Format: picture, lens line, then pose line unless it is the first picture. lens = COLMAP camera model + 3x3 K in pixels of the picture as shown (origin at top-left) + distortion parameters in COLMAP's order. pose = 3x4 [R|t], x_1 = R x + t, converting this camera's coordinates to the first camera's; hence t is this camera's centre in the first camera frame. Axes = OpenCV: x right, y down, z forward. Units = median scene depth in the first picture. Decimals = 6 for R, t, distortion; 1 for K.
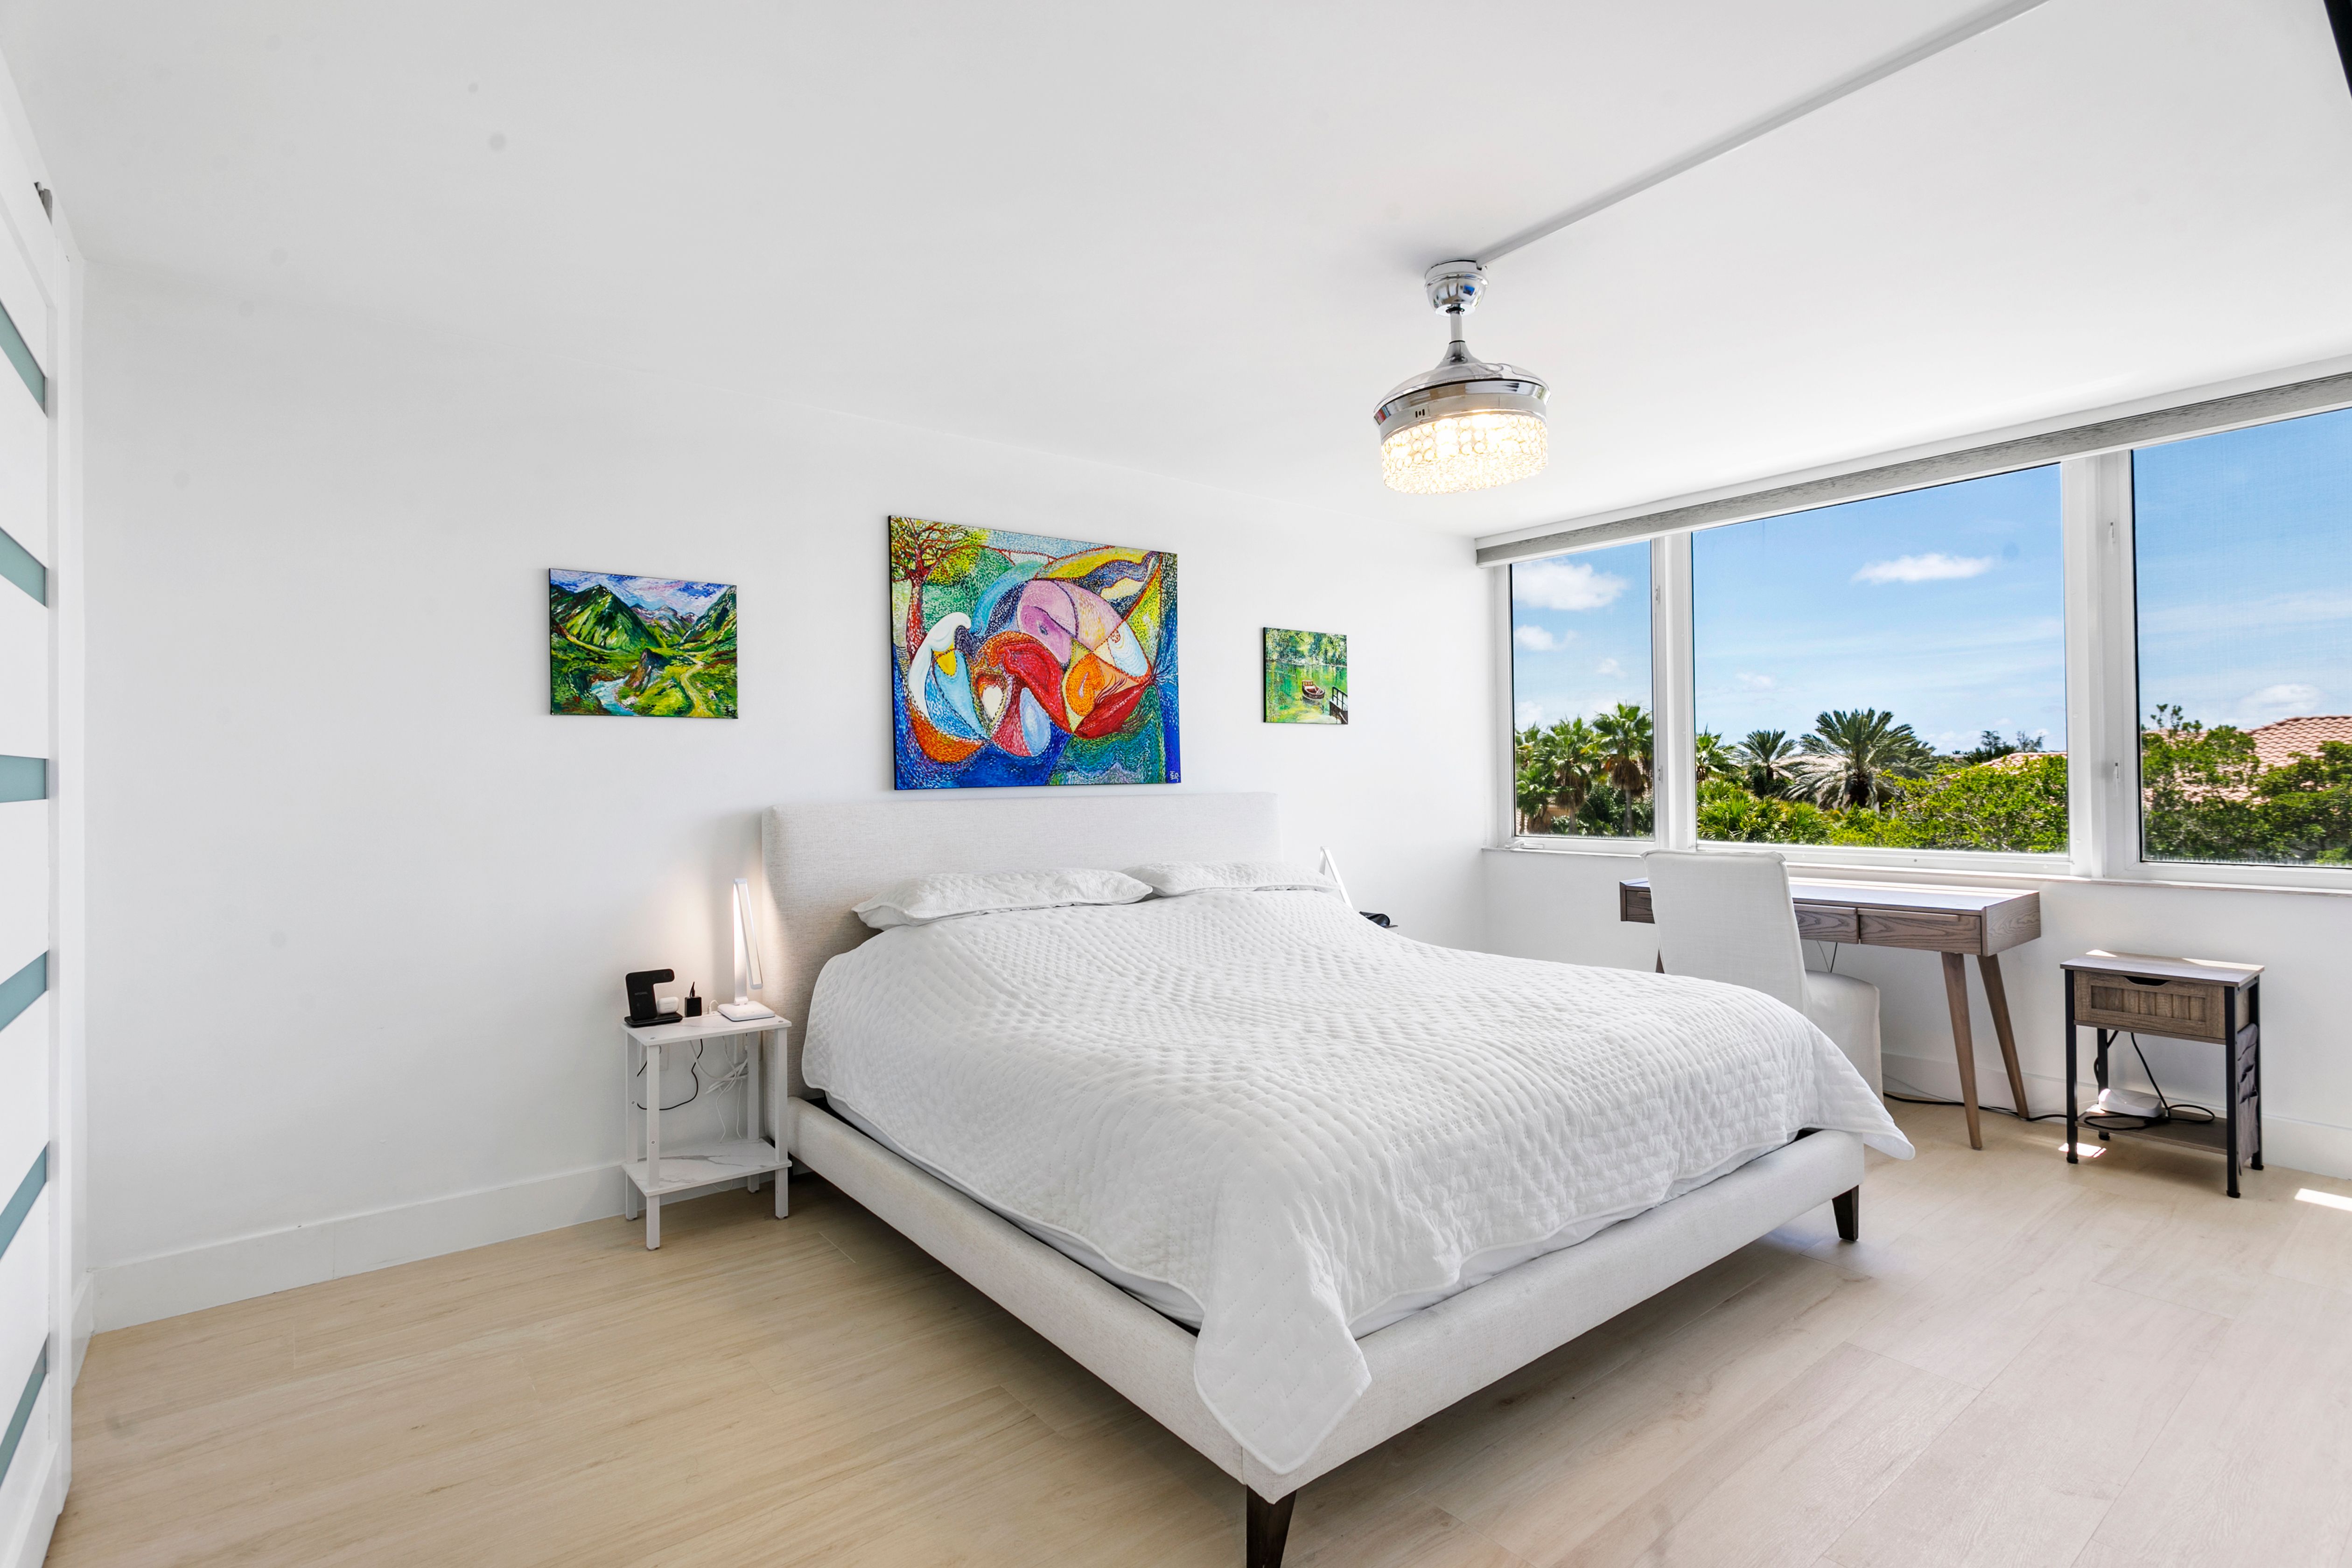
lens RADIAL K [[1111.6, 0, 1164.8], [0, 1111.6, 767.6], [0, 0, 1]] dist [-0.011012, 0.004914]
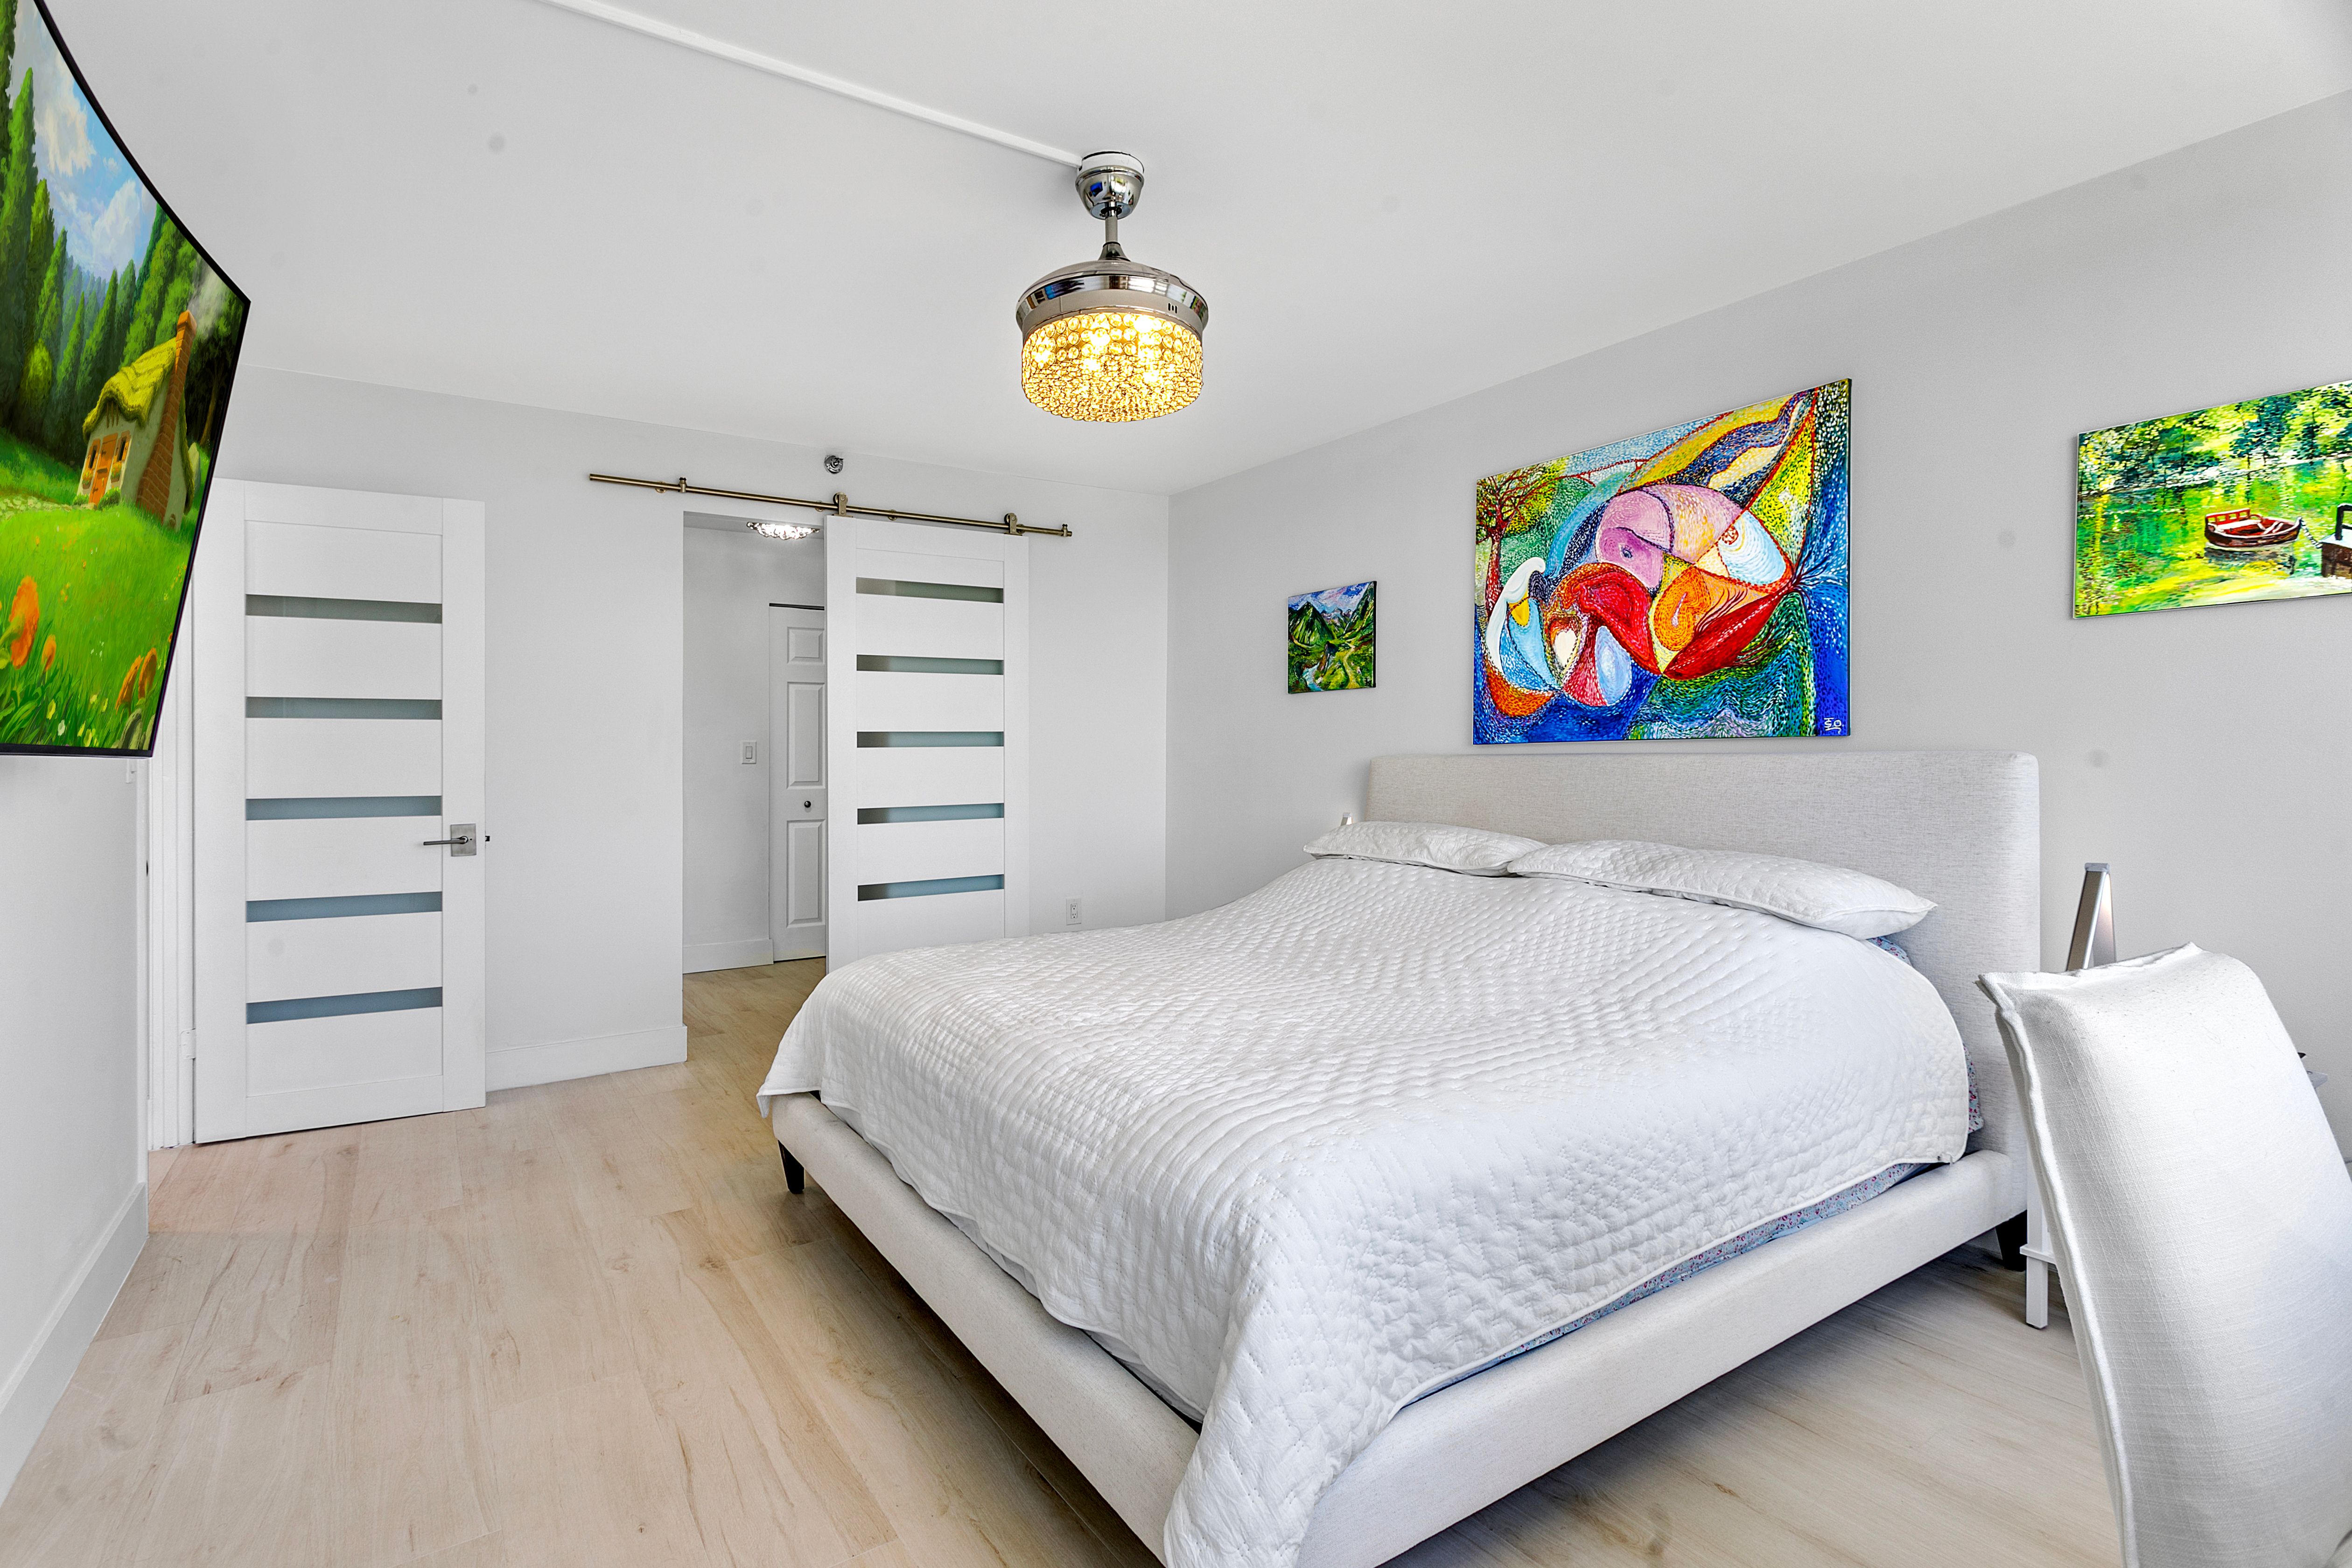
lens RADIAL K [[1111.6, 0, 1162.8], [0, 1111.6, 776.3], [0, 0, 1]] dist [-0.011012, 0.004914]
pose [[-0.068796, 0.016674, -0.997491, 0.757866], [-0.003209, 0.999851, 0.016934, 0.030577], [0.997626, 0.004366, -0.068733, 0.727044]]
